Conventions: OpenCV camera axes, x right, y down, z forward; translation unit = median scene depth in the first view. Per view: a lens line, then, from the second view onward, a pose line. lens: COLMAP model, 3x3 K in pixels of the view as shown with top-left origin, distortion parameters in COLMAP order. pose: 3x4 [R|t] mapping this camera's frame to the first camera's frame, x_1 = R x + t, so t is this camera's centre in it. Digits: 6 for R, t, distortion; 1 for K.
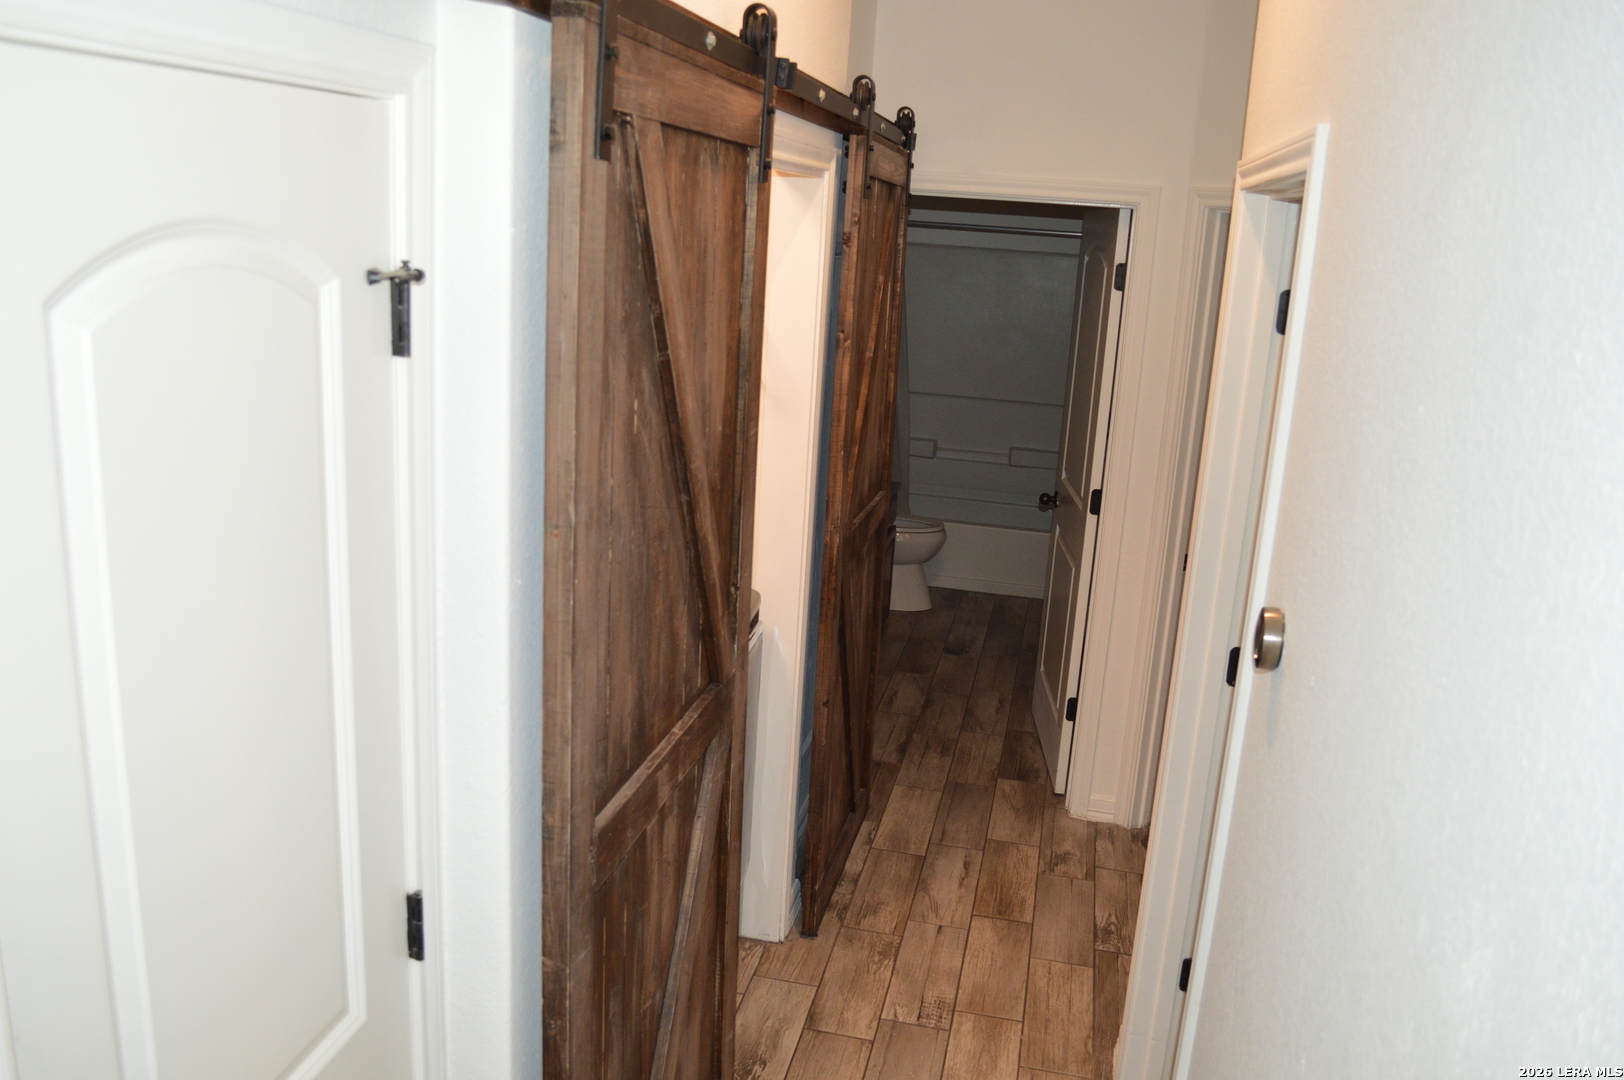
lens RADIAL K [[1309.8, 0, 812.0], [0, 1309.8, 540.0], [0, 0, 1]] dist [-0.057849, -0.003828]
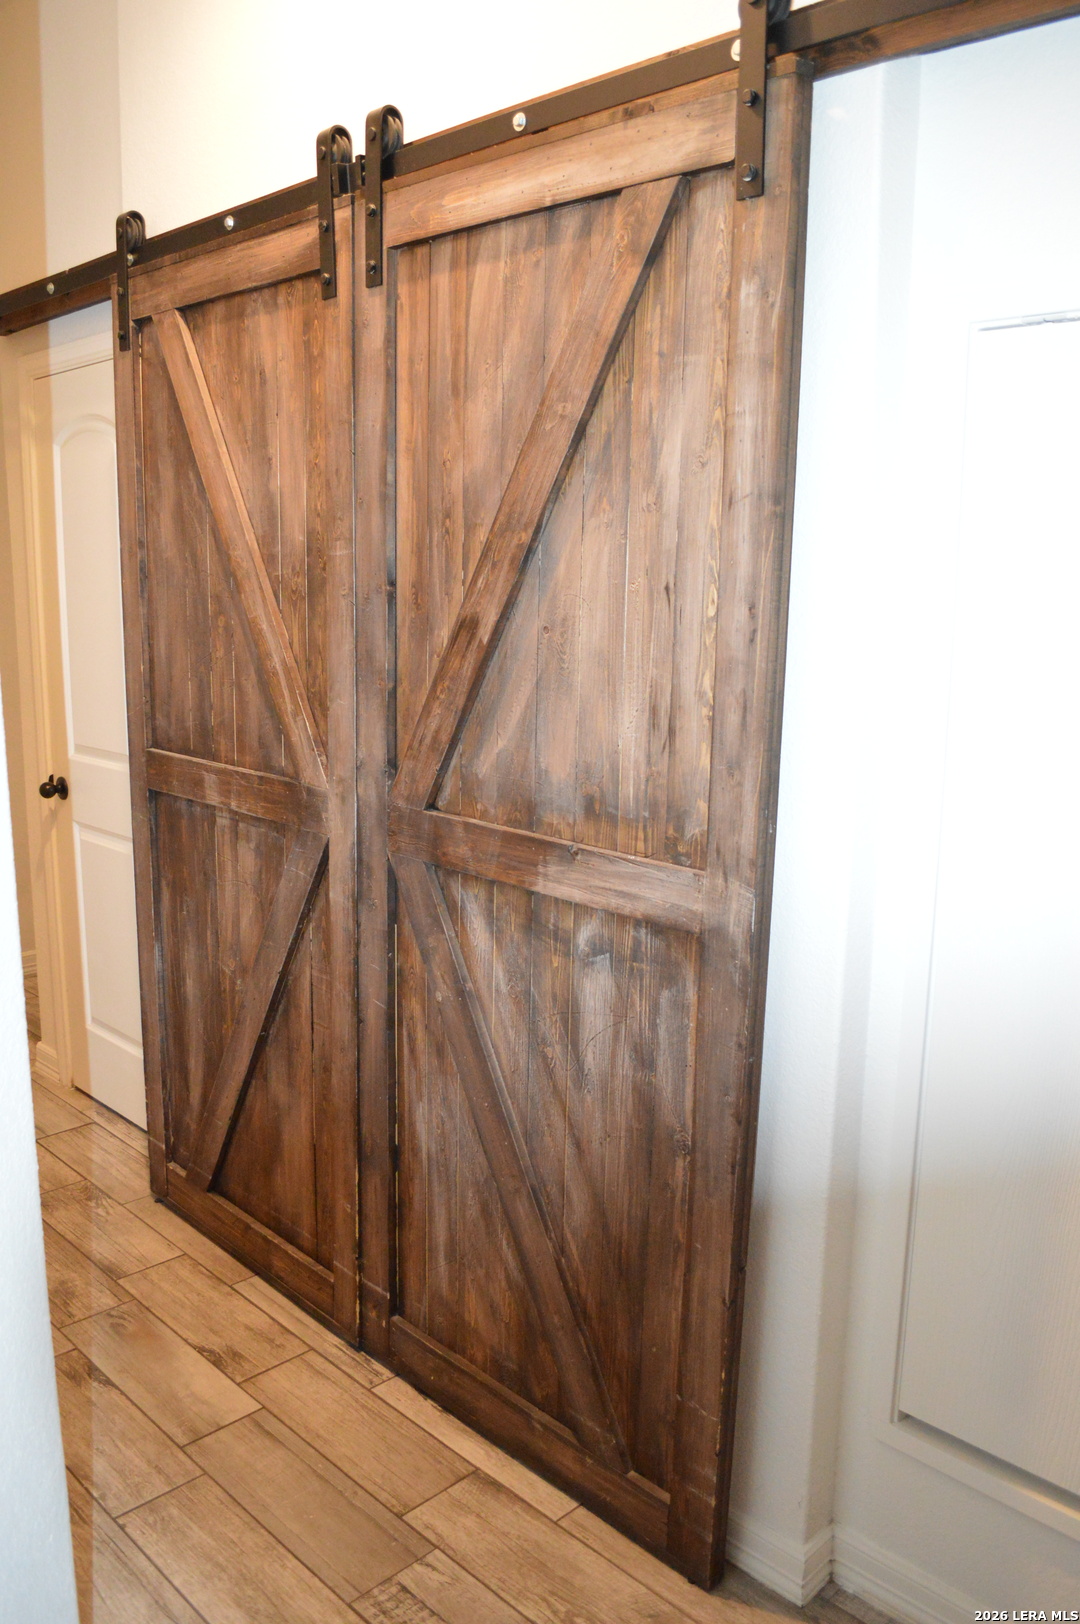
lens RADIAL K [[1309.8, 0, 540.0], [0, 1309.8, 812.0], [0, 0, 1]] dist [-0.057849, -0.003828]
pose [[-0.547257, 0.093987, -0.831671, 0.646350], [-0.251187, 0.929425, 0.270321, -0.188277], [0.798383, 0.356840, -0.485026, 1.528330]]
